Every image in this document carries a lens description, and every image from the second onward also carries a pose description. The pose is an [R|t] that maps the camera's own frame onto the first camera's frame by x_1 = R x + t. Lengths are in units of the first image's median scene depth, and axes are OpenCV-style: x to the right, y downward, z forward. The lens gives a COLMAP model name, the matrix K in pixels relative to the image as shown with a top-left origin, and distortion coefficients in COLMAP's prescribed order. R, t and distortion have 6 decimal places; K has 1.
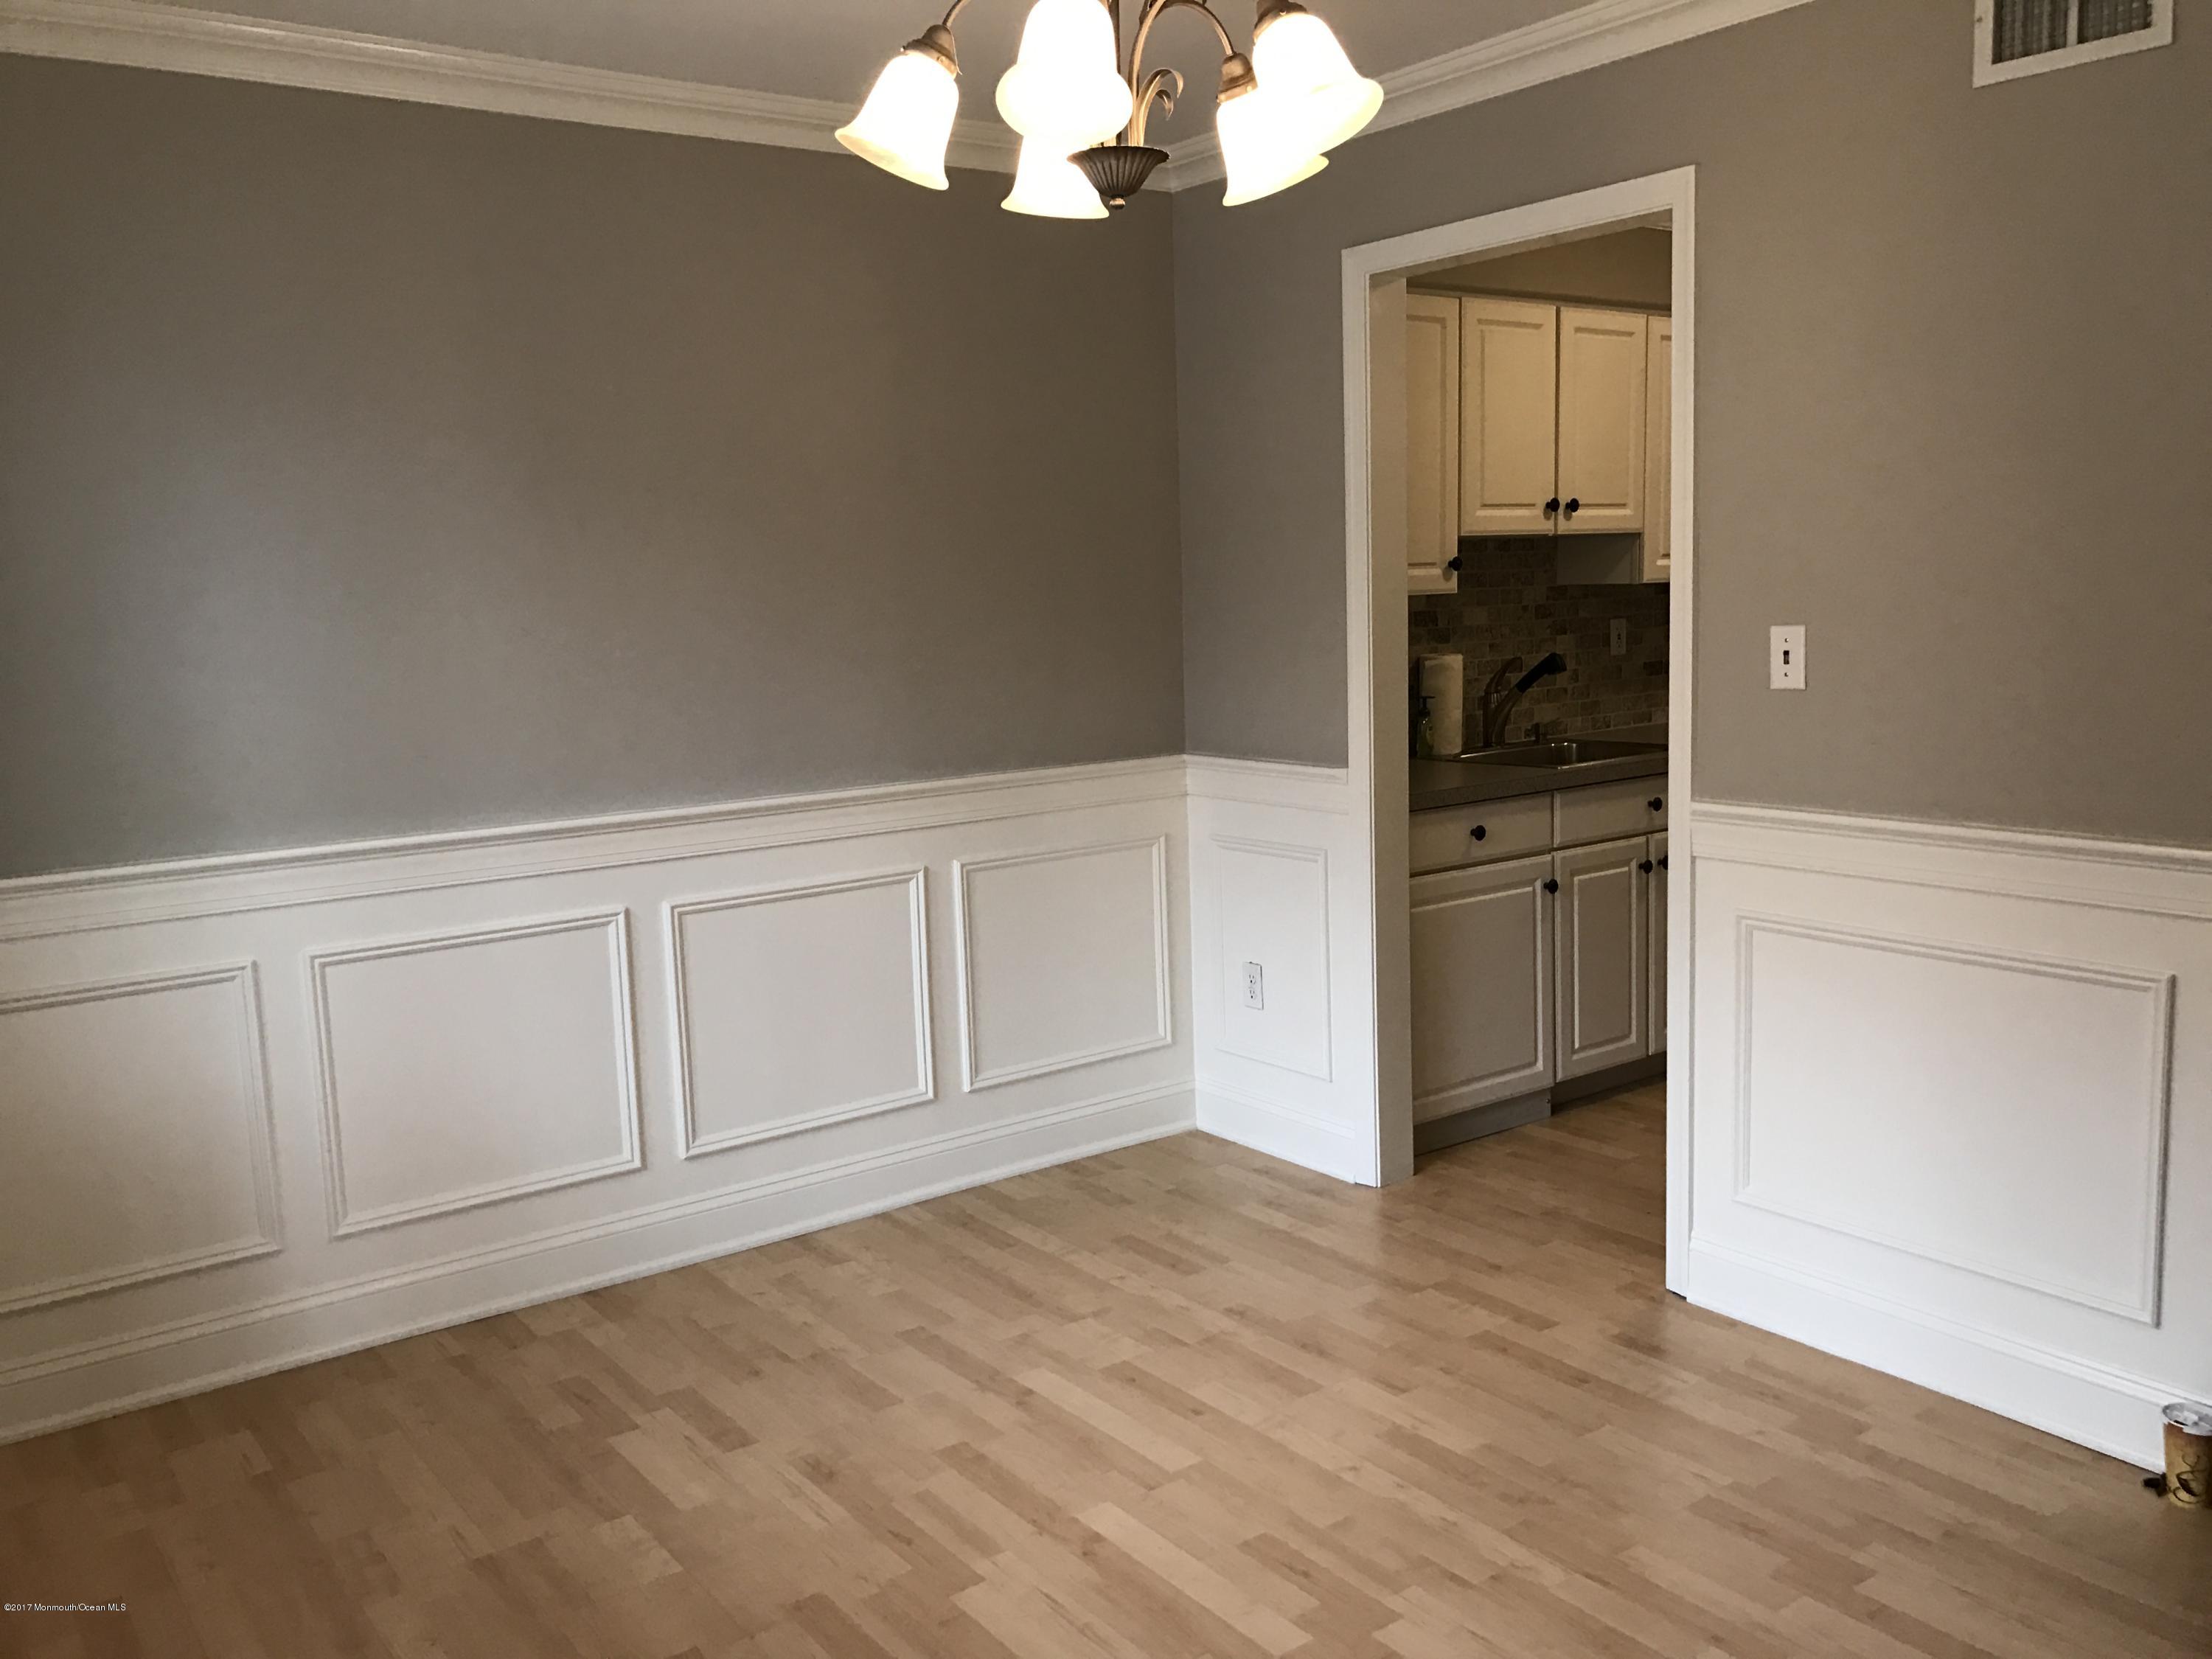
lens RADIAL K [[1801.2, 0, 1106.0], [0, 1801.2, 829.5], [0, 0, 1]] dist [0.092853, -0.226576]
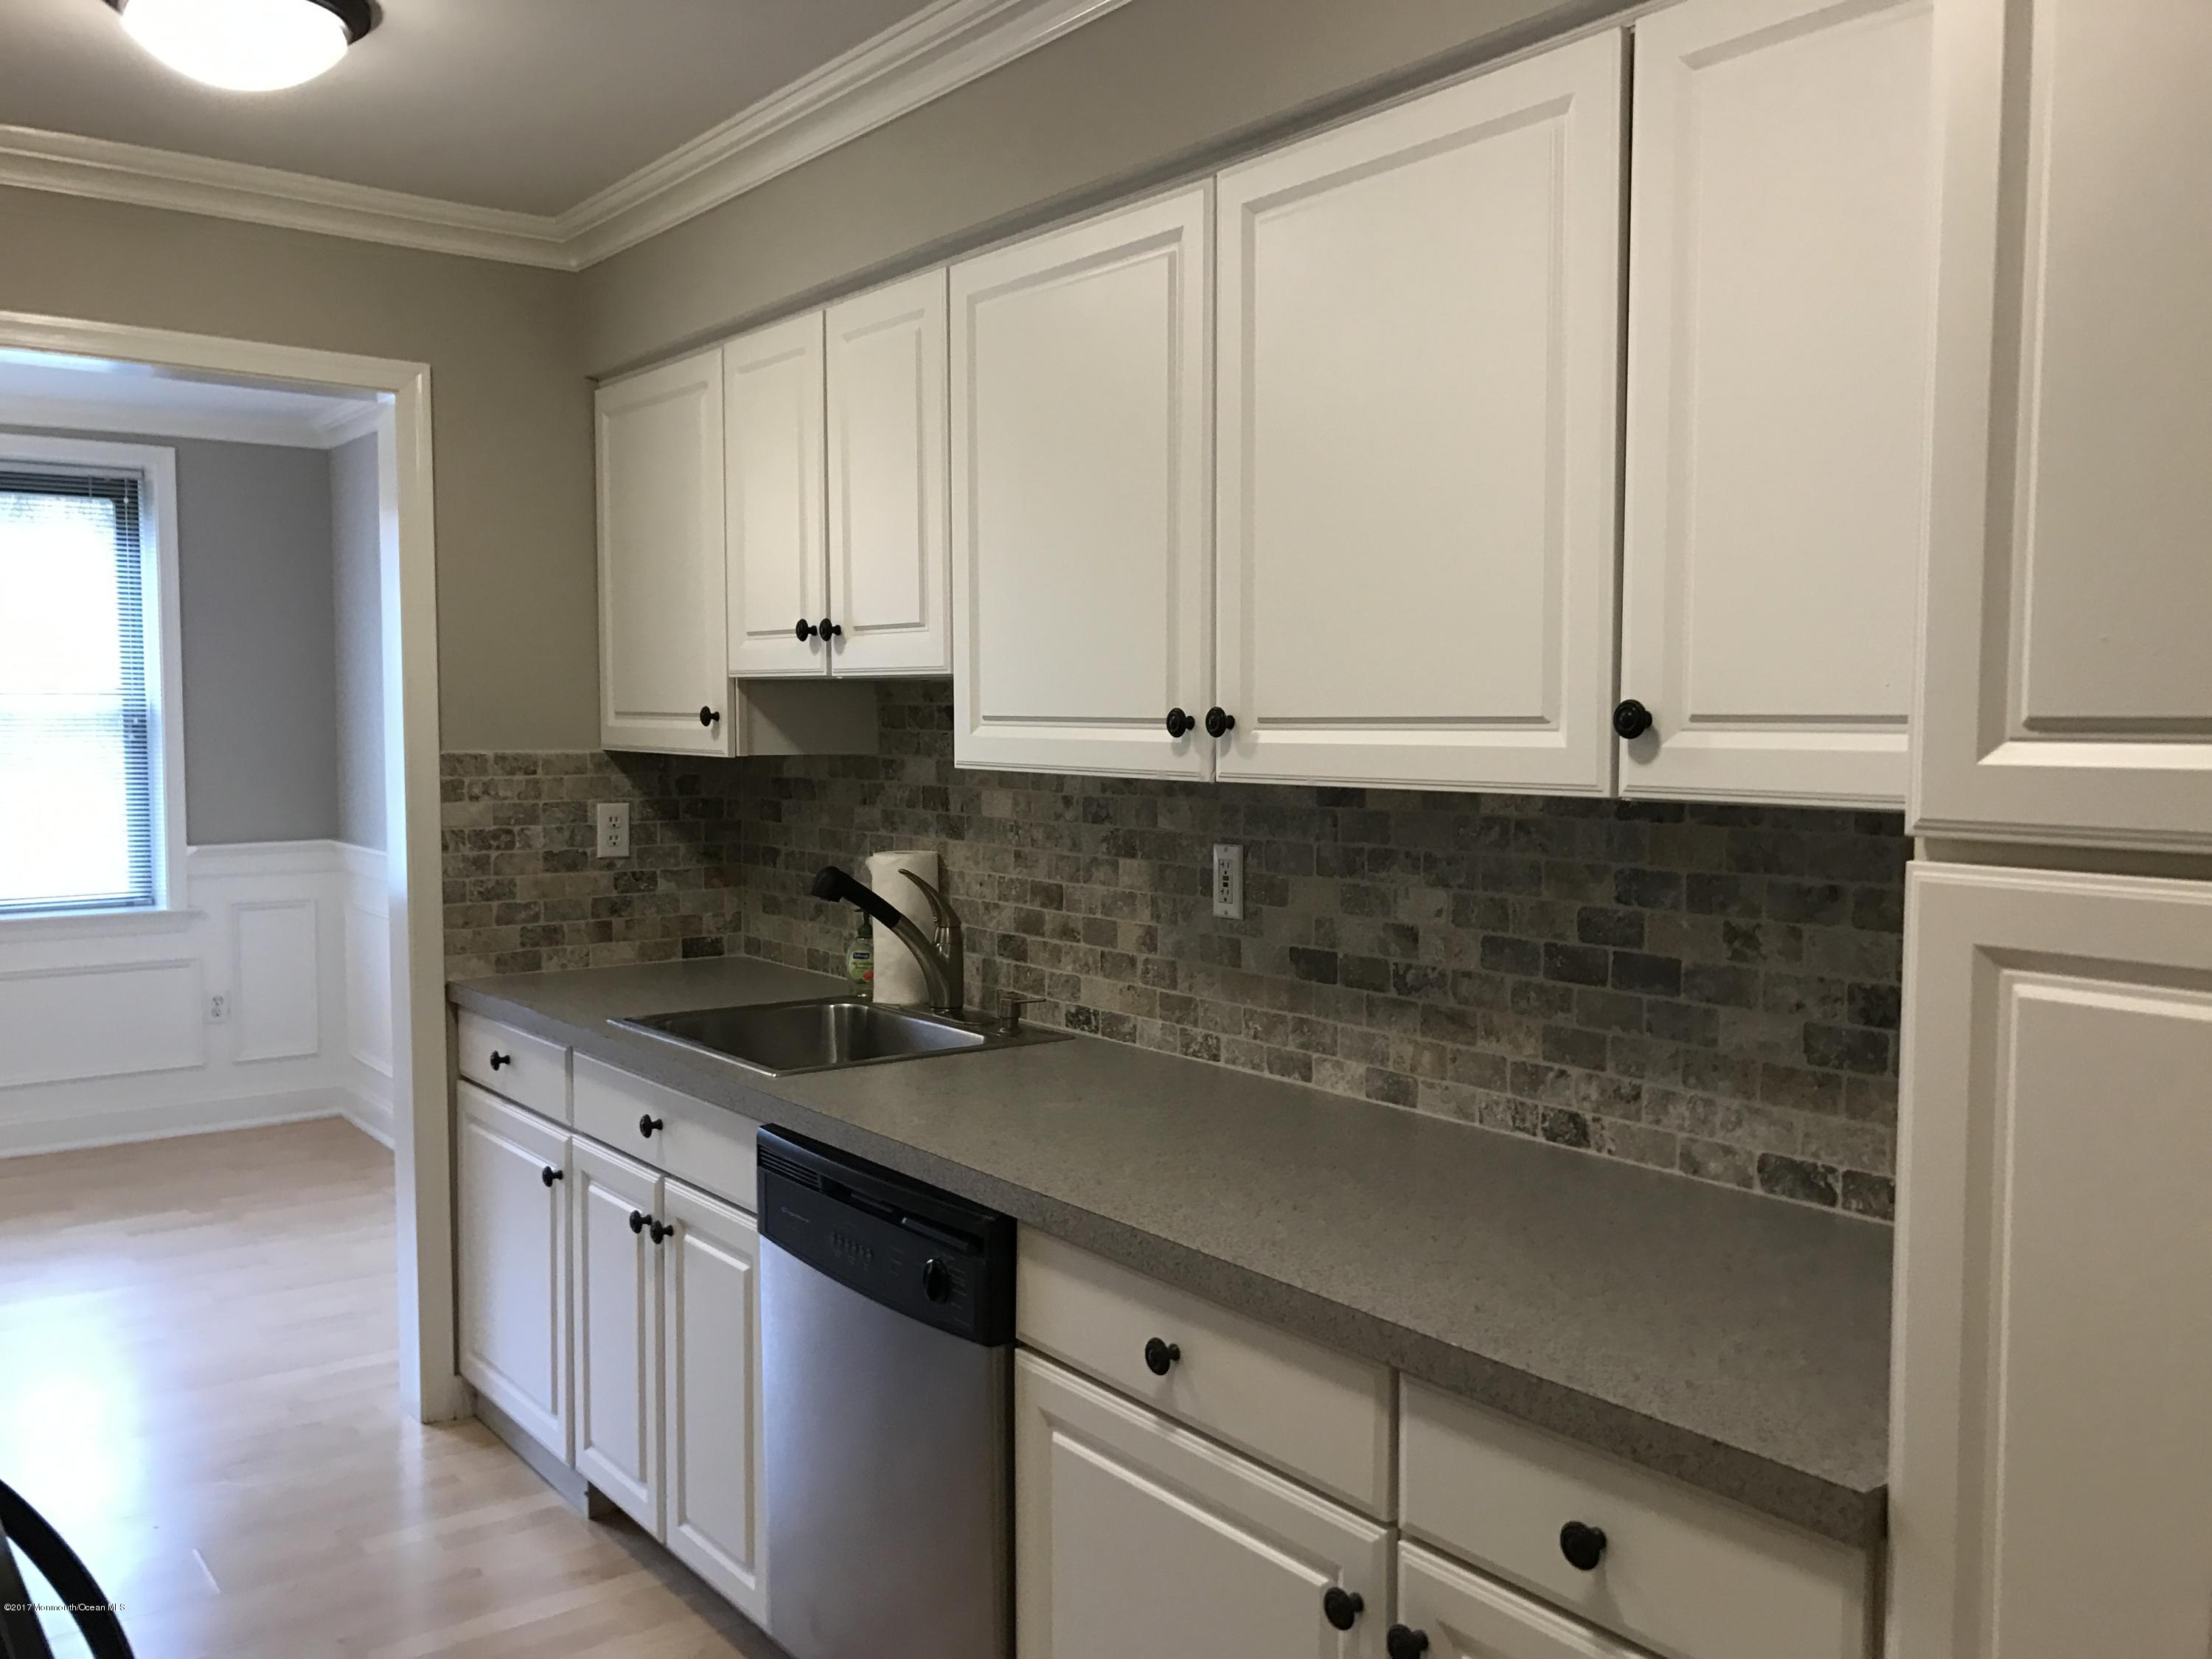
lens RADIAL K [[1830.2, 0, 1106.0], [0, 1830.2, 829.5], [0, 0, 1]] dist [0.191442, -0.706224]
pose [[0.015149, 0.096758, -0.995193, 0.829952], [-0.143256, 0.985249, 0.093611, -0.173500], [0.989570, 0.141149, 0.028787, 1.022760]]
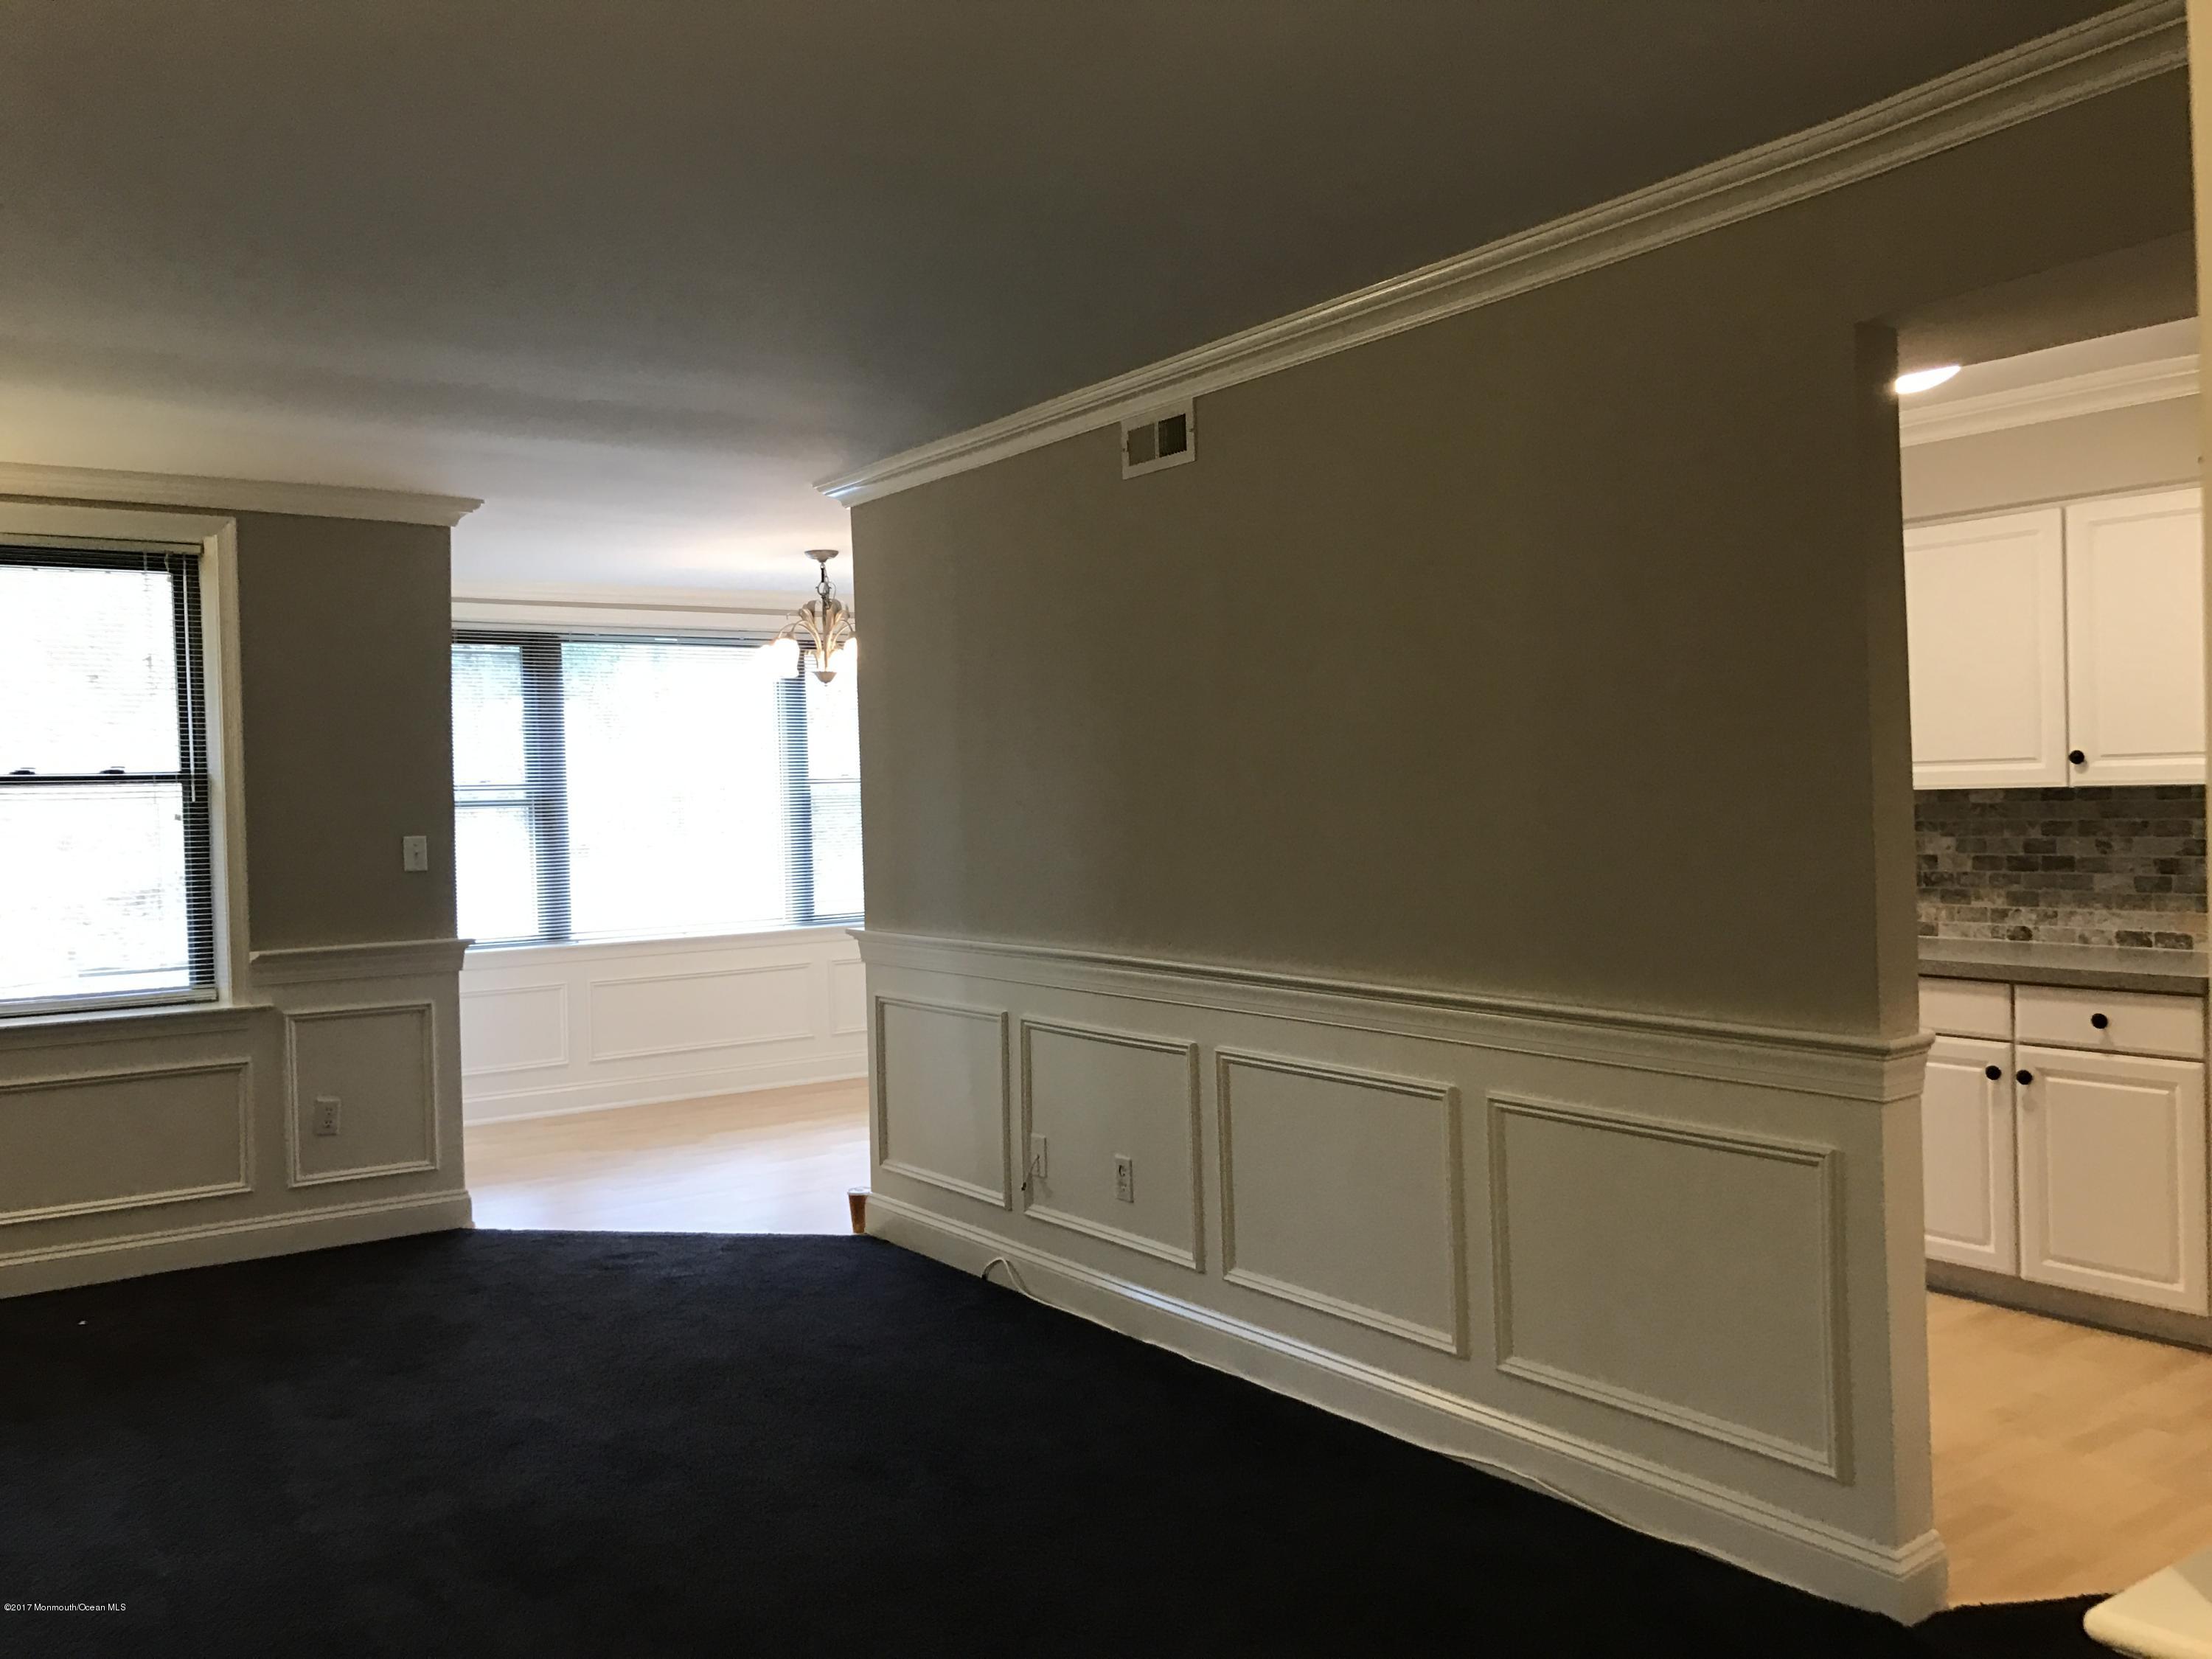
lens RADIAL K [[1818.8, 0, 1106.0], [0, 1818.8, 829.5], [0, 0, 1]] dist [0.001445, 0.041557]
pose [[-0.024032, 0.054515, -0.998224, 1.426410], [-0.115312, 0.991696, 0.056934, -0.135180], [0.993039, 0.116475, -0.017547, 0.658296]]
